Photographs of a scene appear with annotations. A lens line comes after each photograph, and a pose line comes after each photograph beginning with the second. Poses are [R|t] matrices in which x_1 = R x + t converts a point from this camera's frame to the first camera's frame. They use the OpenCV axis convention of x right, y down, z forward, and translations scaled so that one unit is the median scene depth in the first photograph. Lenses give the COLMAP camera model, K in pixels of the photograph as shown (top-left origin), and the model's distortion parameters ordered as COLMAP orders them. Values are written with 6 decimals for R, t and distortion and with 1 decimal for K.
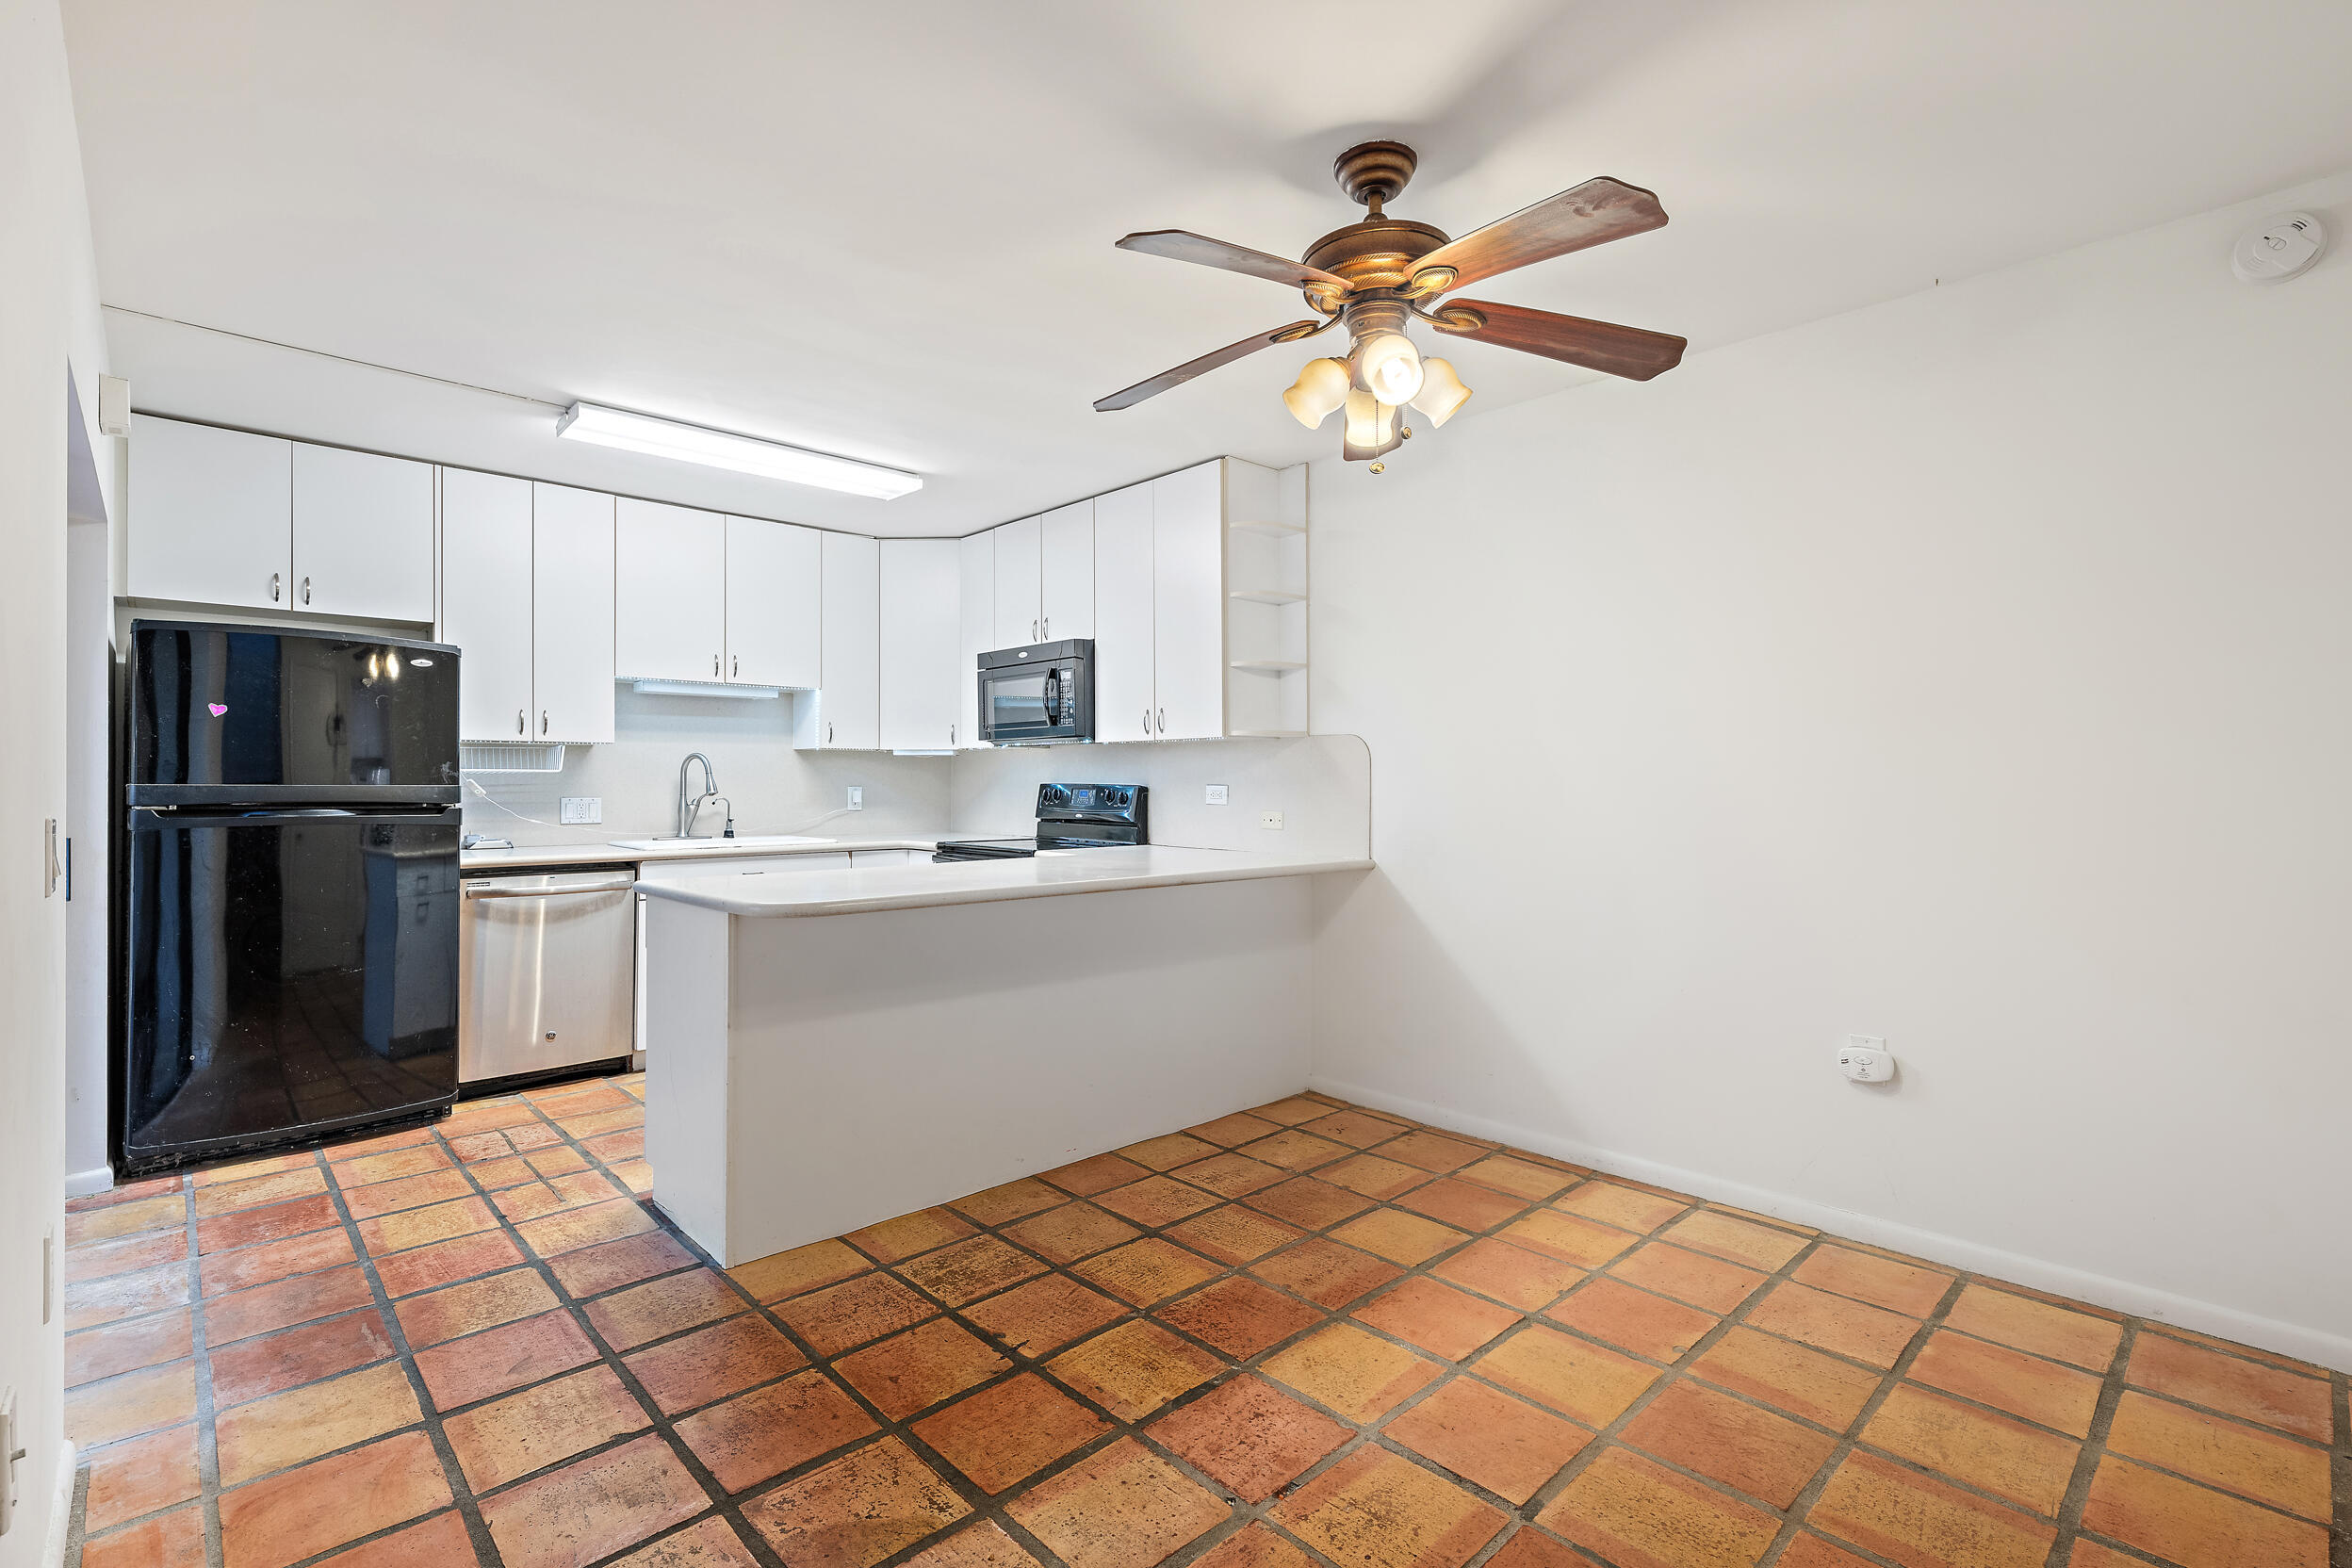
lens RADIAL K [[1068.5, 0, 1178.3], [0, 1068.5, 781.1], [0, 0, 1]] dist [0.001661, -0.001183]
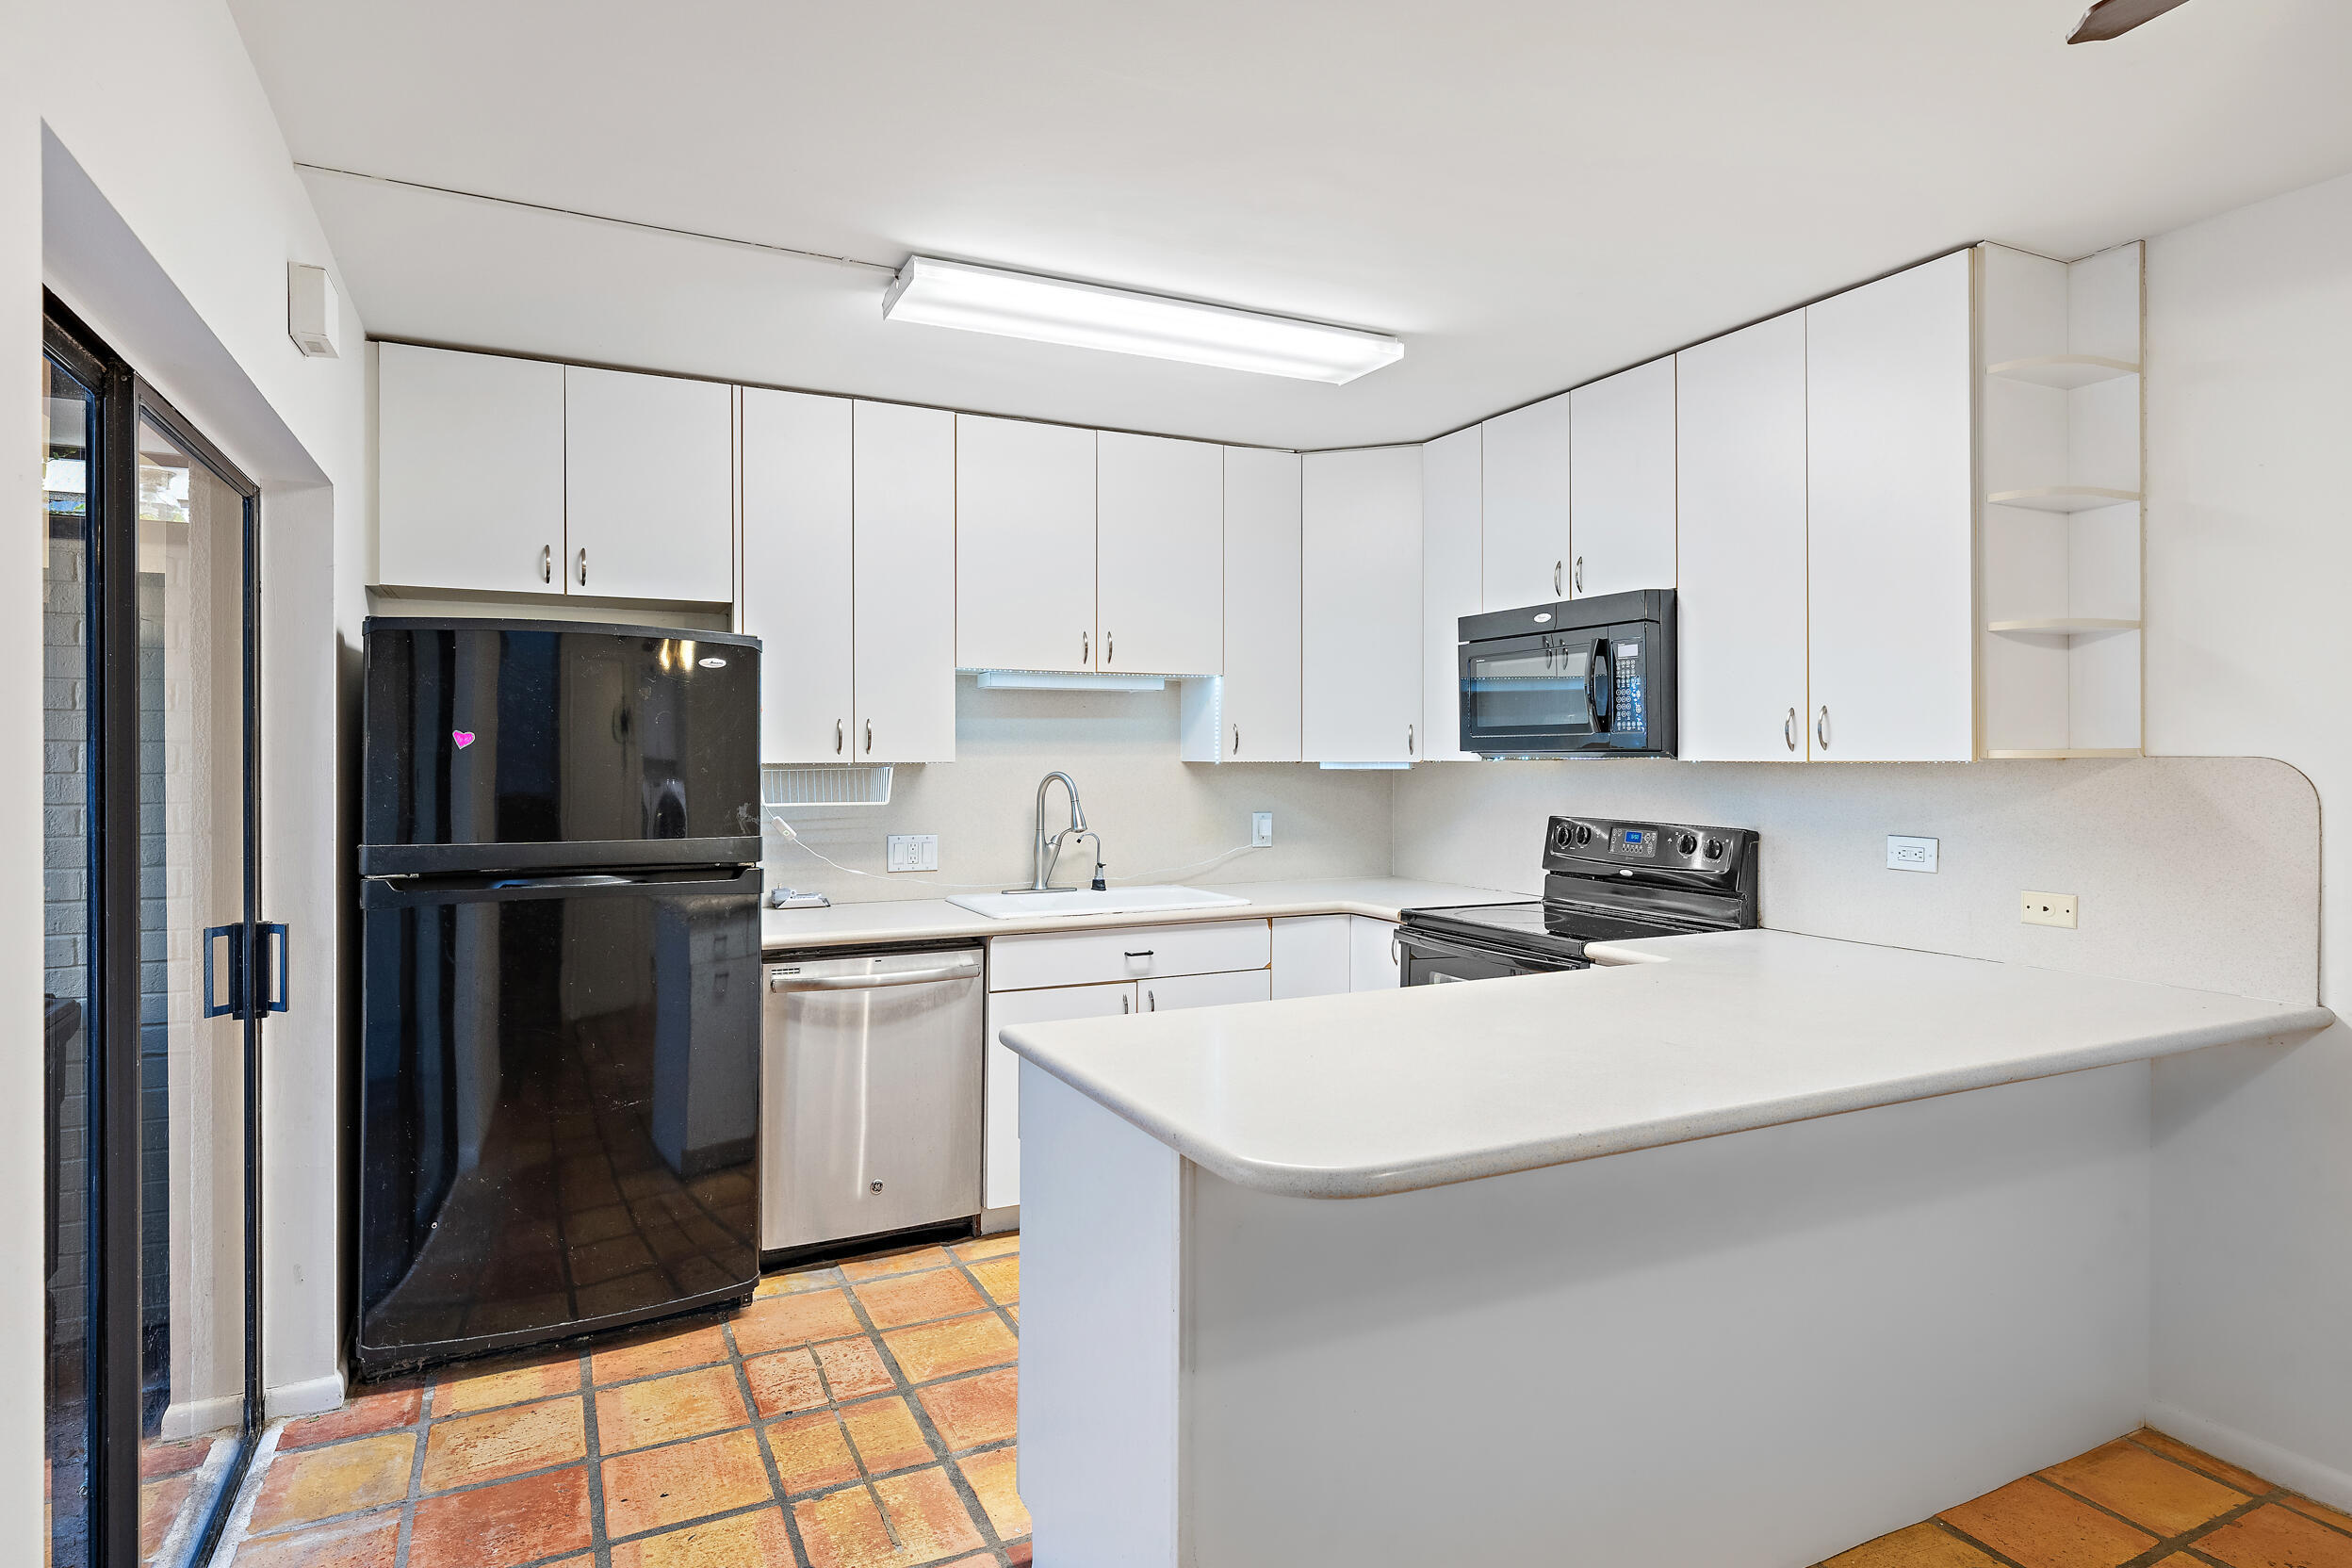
lens RADIAL K [[1281.6, 0, 1176.8], [0, 1281.6, 766.0], [0, 0, 1]] dist [0.001562, -0.000848]
pose [[0.955548, 0.001242, -0.294834, -0.149330], [0.000805, 0.999976, 0.006820, -0.042715], [0.294836, -0.006754, 0.955524, 0.252720]]
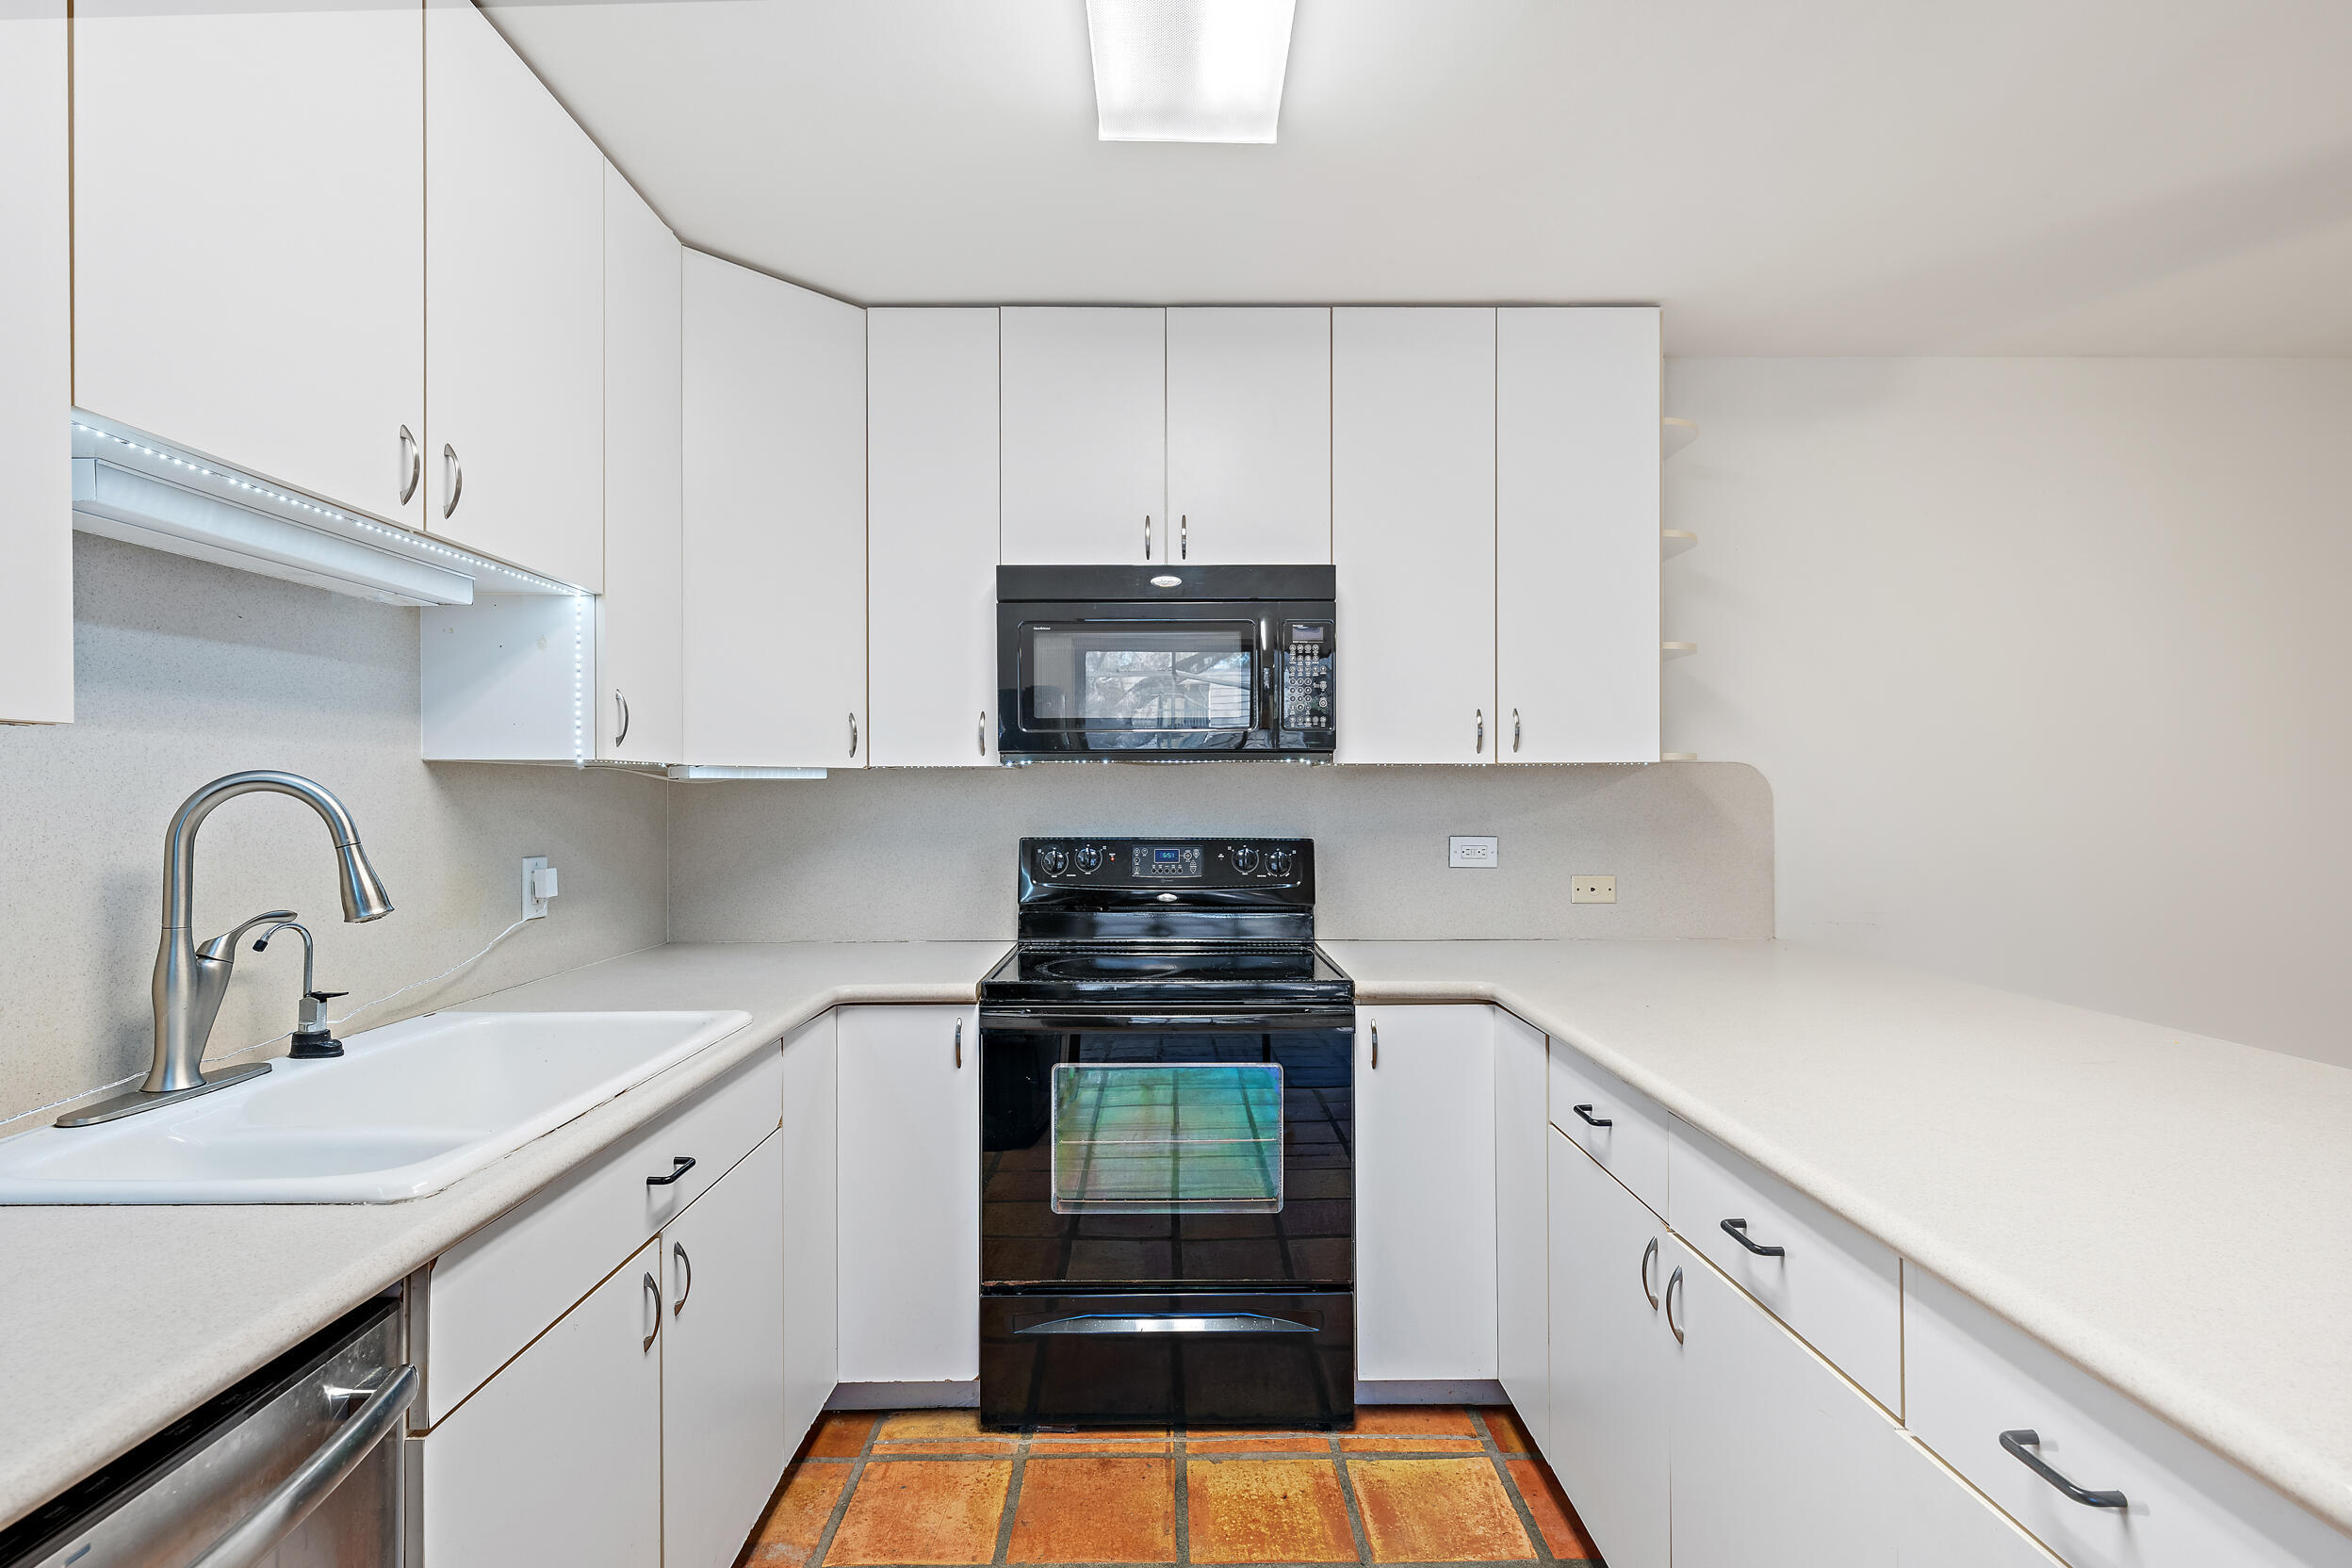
lens RADIAL K [[1068.5, 0, 1174.0], [0, 1068.5, 793.0], [0, 0, 1]] dist [0.001661, -0.001183]
pose [[0.687452, -0.002578, 0.726225, -0.579930], [0.003702, 0.999993, 0.000045, -0.024170], [-0.726220, 0.002658, 0.687457, 0.763081]]
